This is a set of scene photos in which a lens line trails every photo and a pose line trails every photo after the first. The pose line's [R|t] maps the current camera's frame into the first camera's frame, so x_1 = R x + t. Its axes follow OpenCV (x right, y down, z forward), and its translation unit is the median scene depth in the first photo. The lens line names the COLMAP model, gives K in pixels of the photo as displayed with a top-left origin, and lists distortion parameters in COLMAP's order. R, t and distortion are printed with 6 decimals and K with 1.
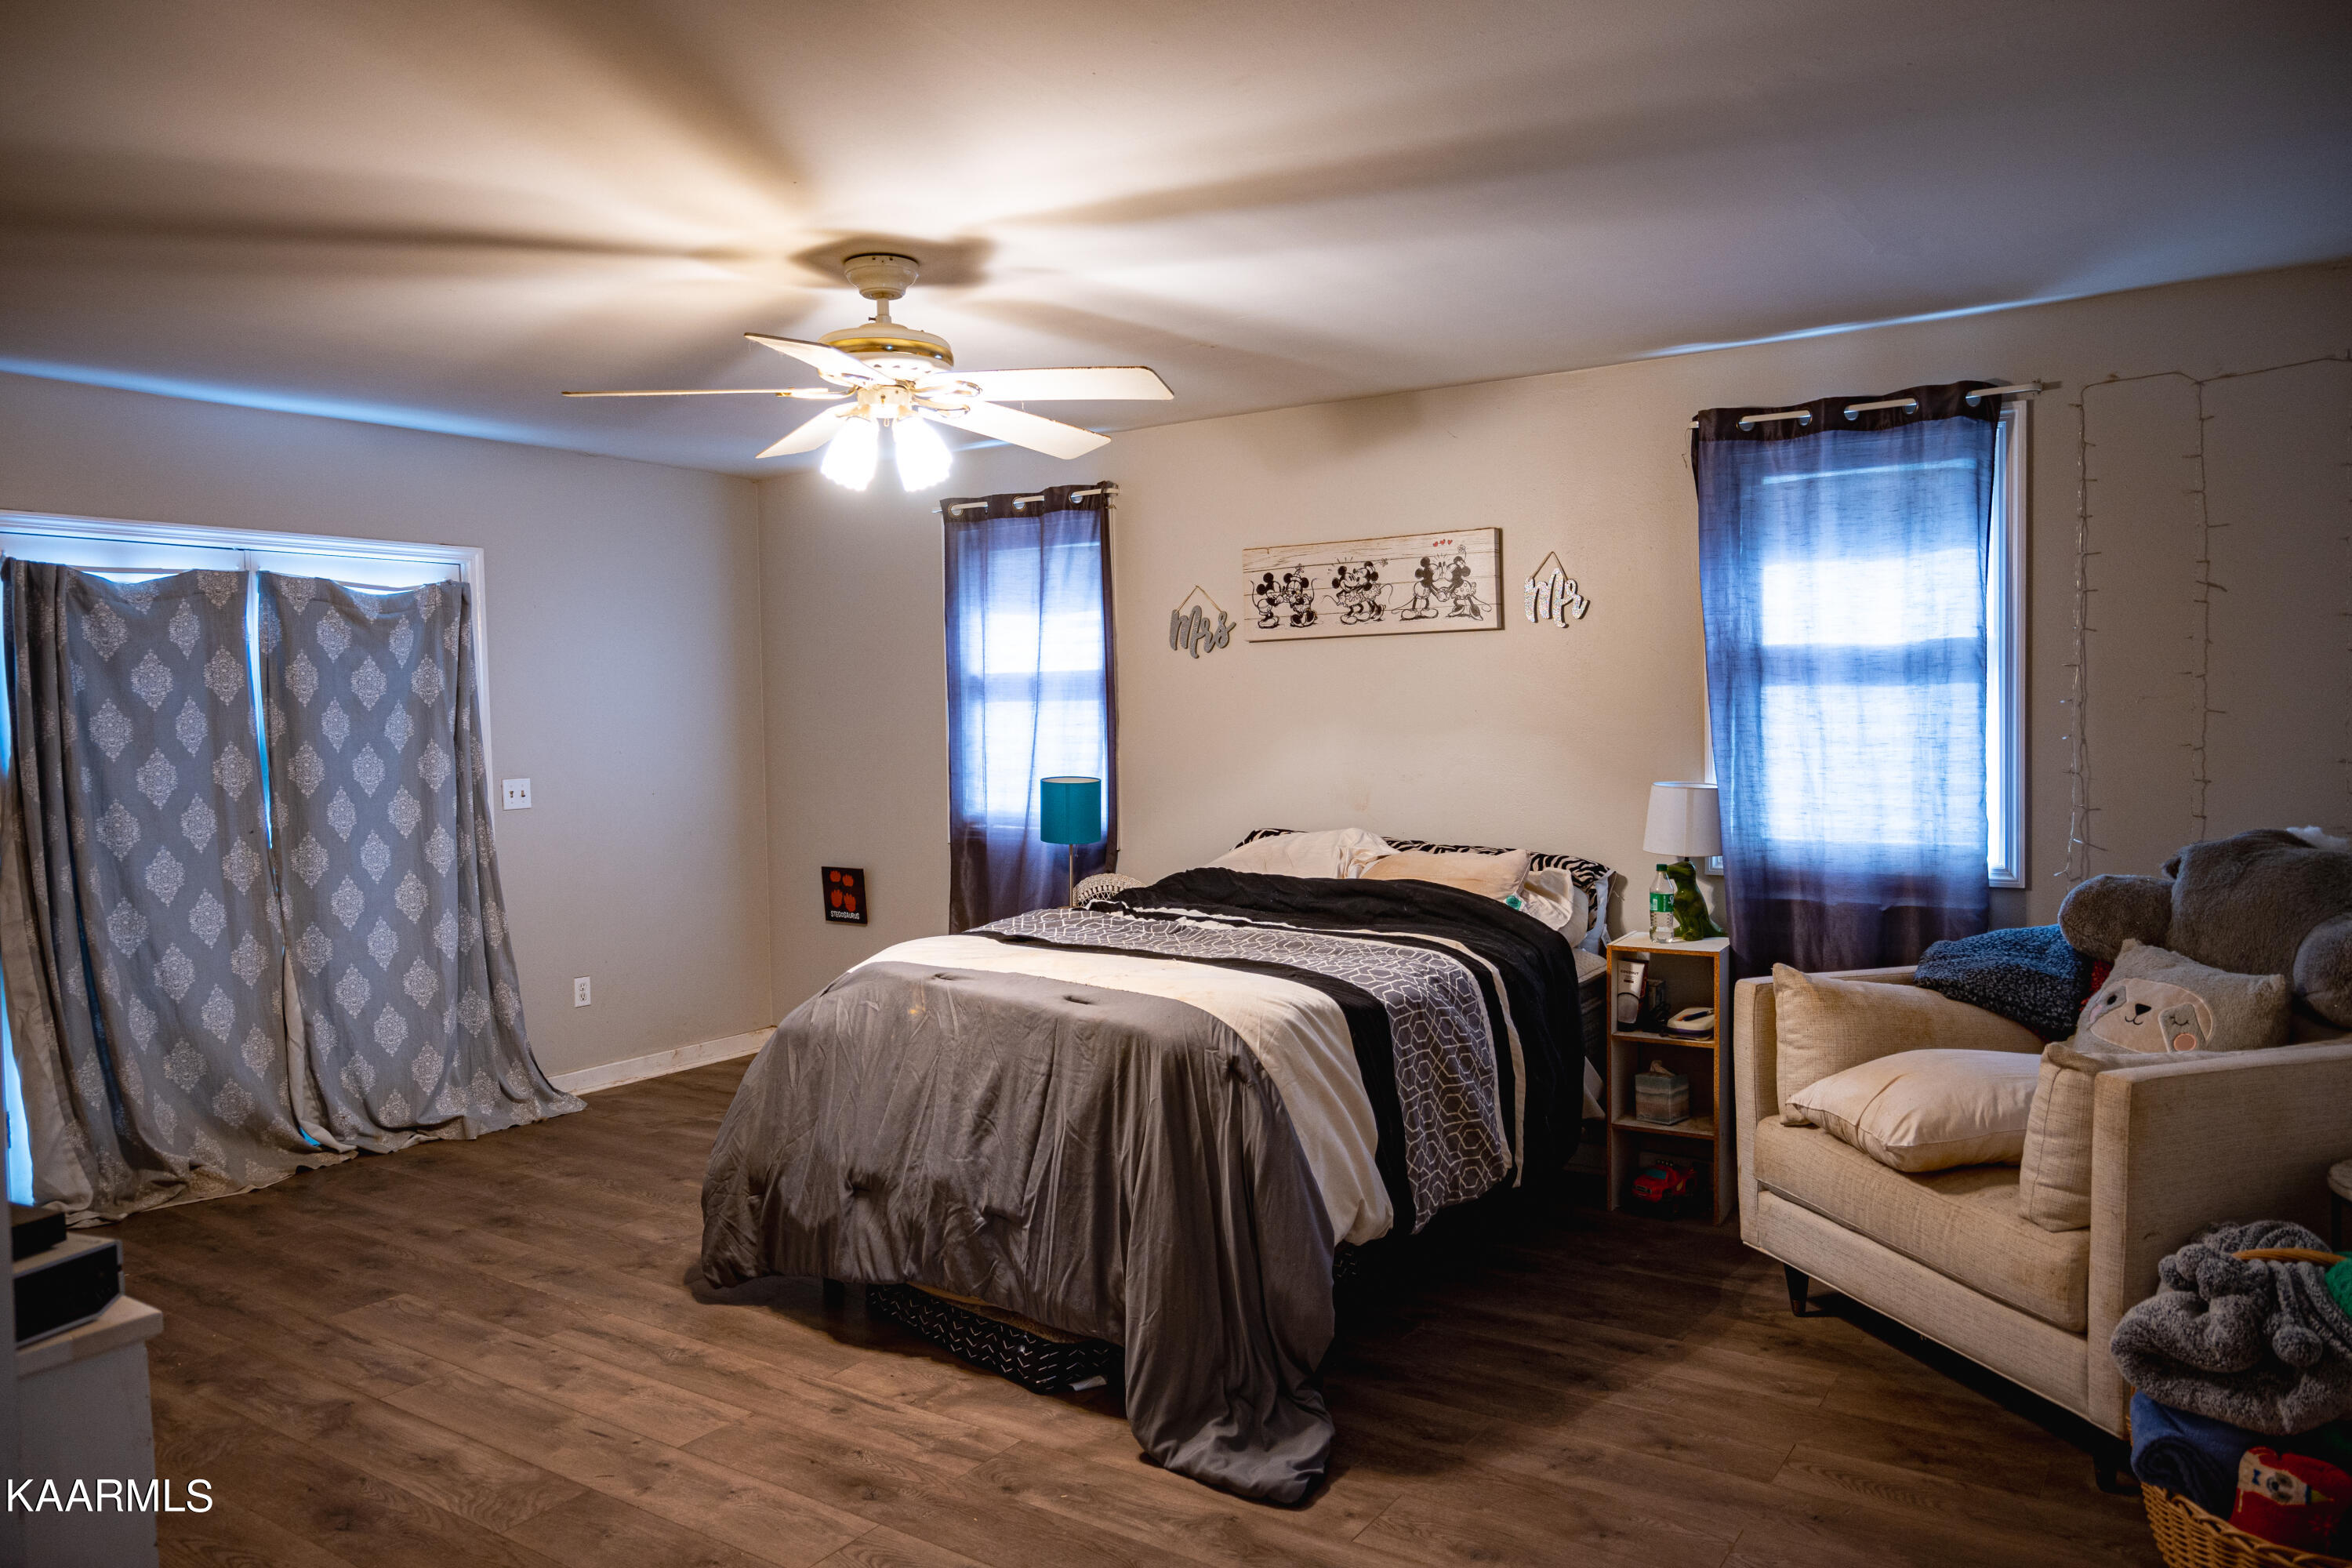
lens RADIAL K [[1643.8, 0, 1176.0], [0, 1643.8, 784.0], [0, 0, 1]] dist [0.004290, 0.006046]
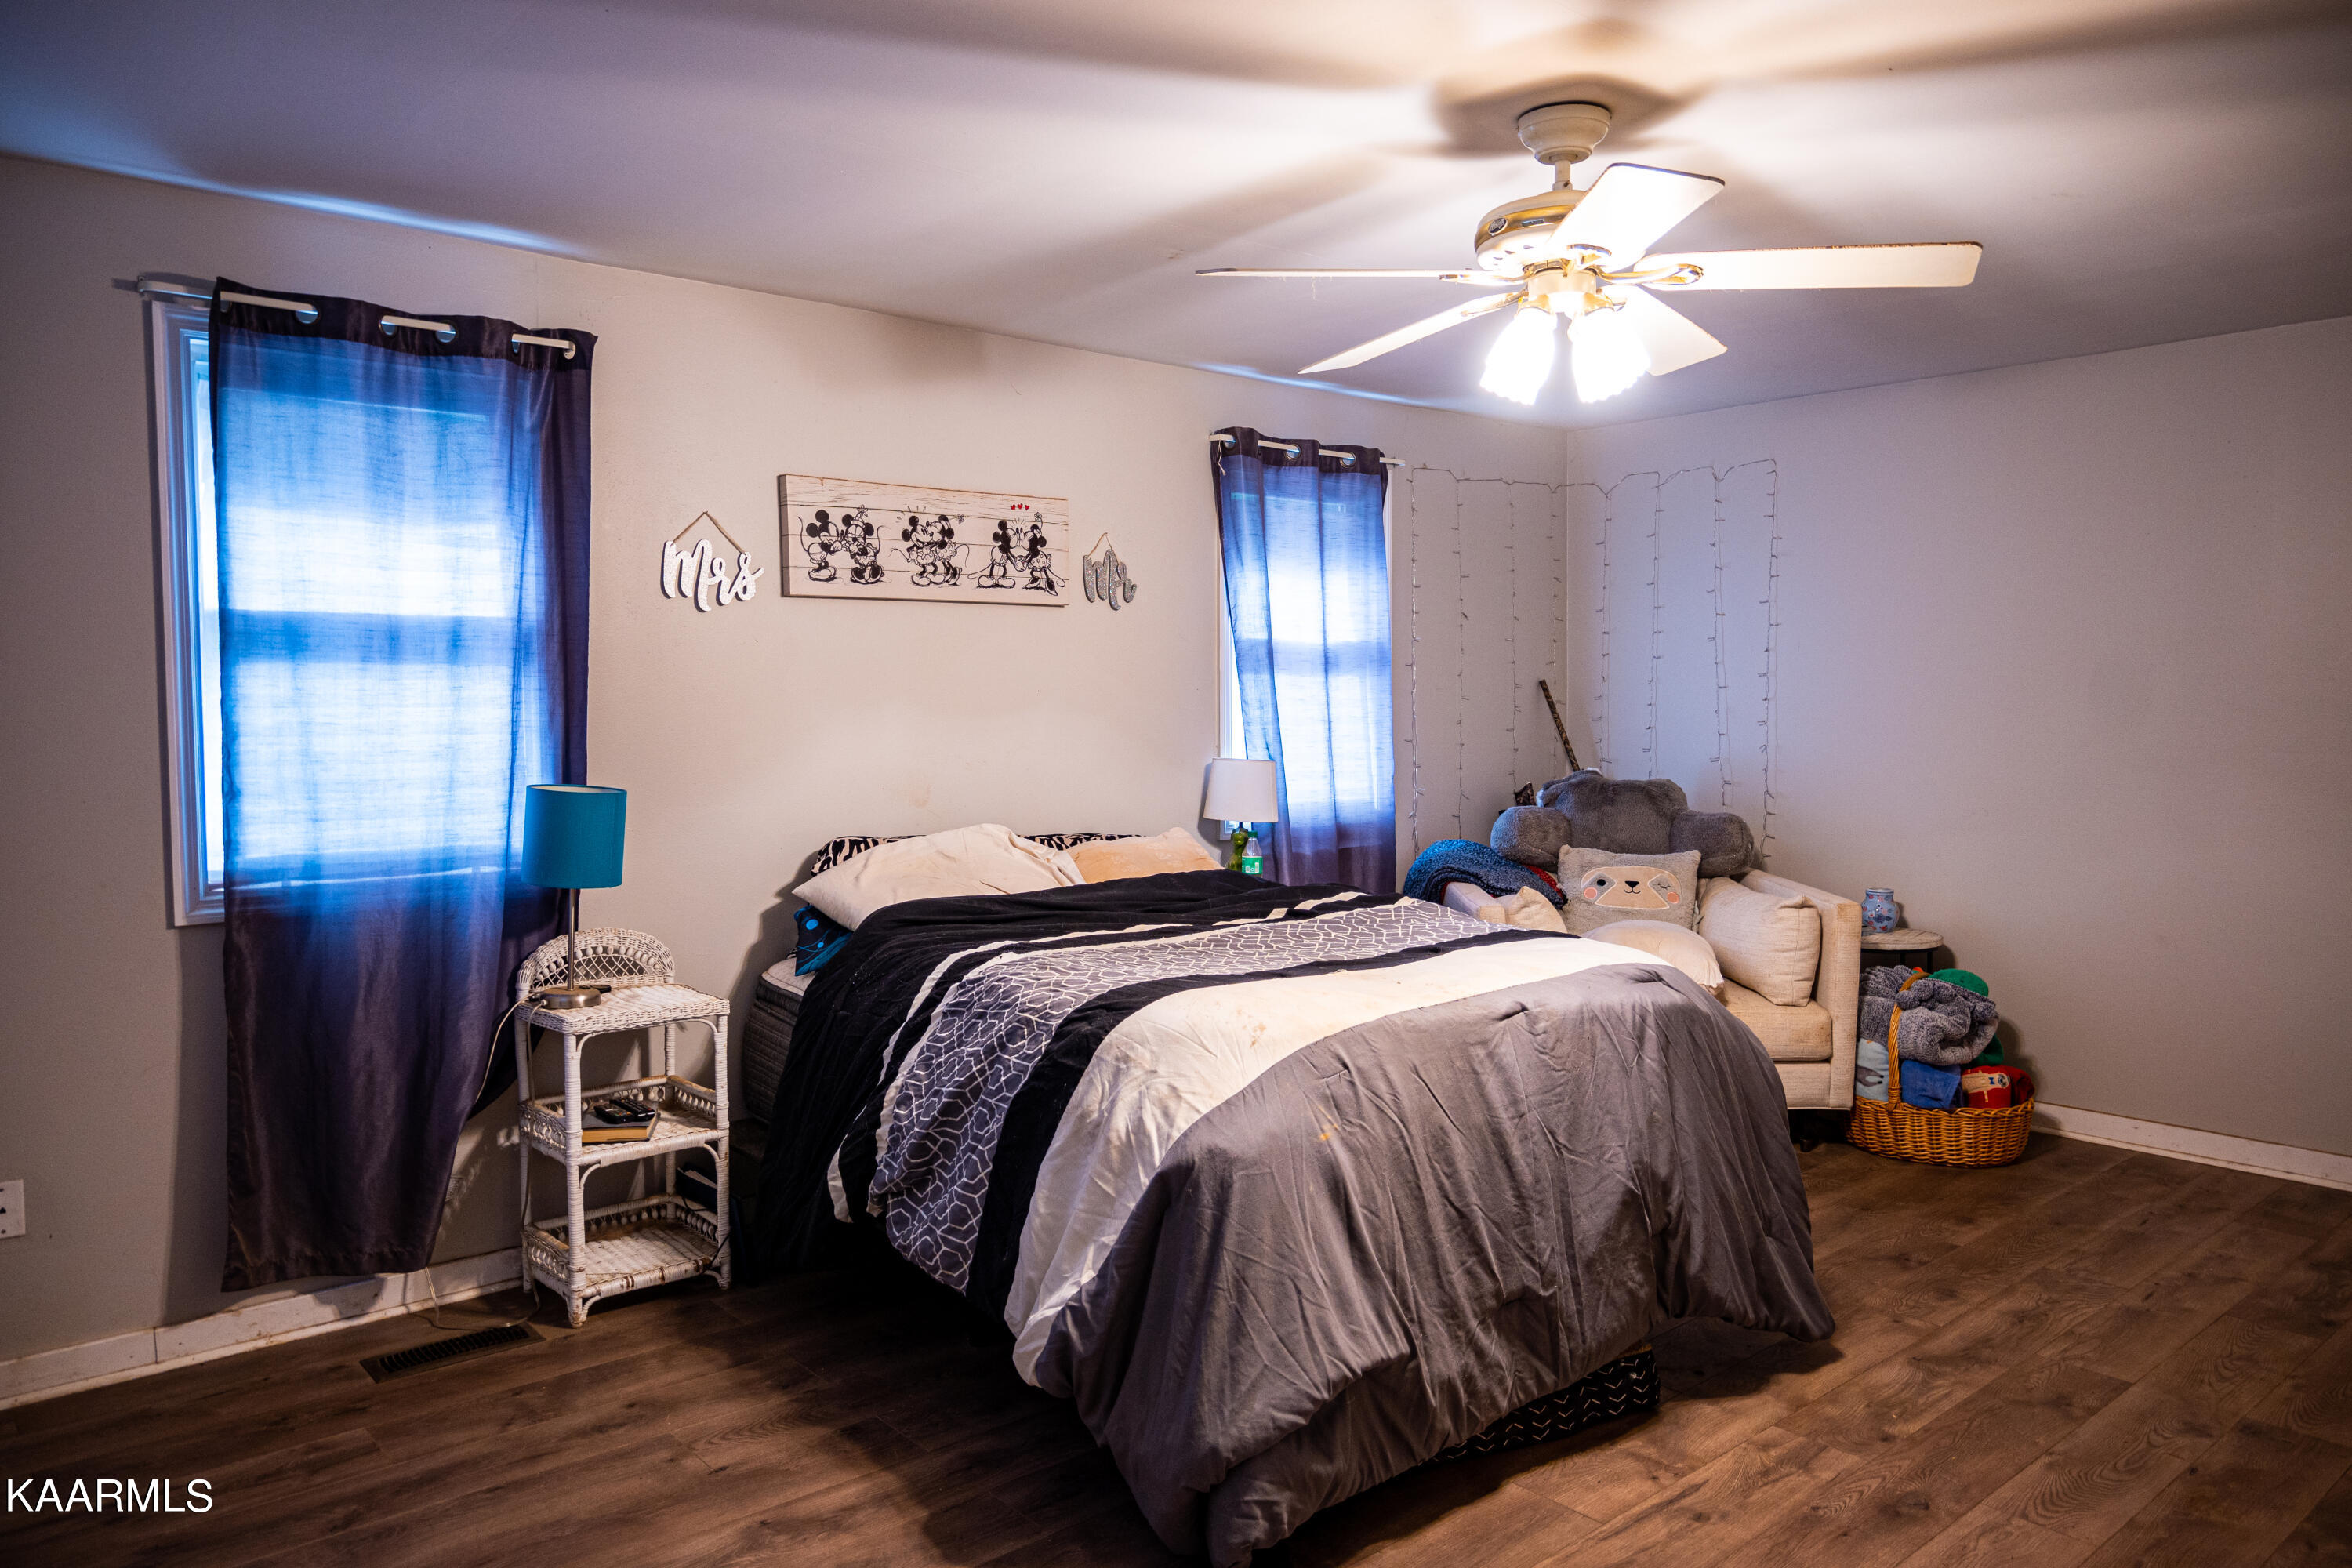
lens RADIAL K [[1643.8, 0, 1176.0], [0, 1643.8, 784.0], [0, 0, 1]] dist [0.004290, 0.006046]
pose [[0.235619, -0.043103, 0.970889, -0.693919], [0.034464, 0.998758, 0.035976, -0.021762], [-0.971234, 0.024984, 0.236812, 0.681882]]
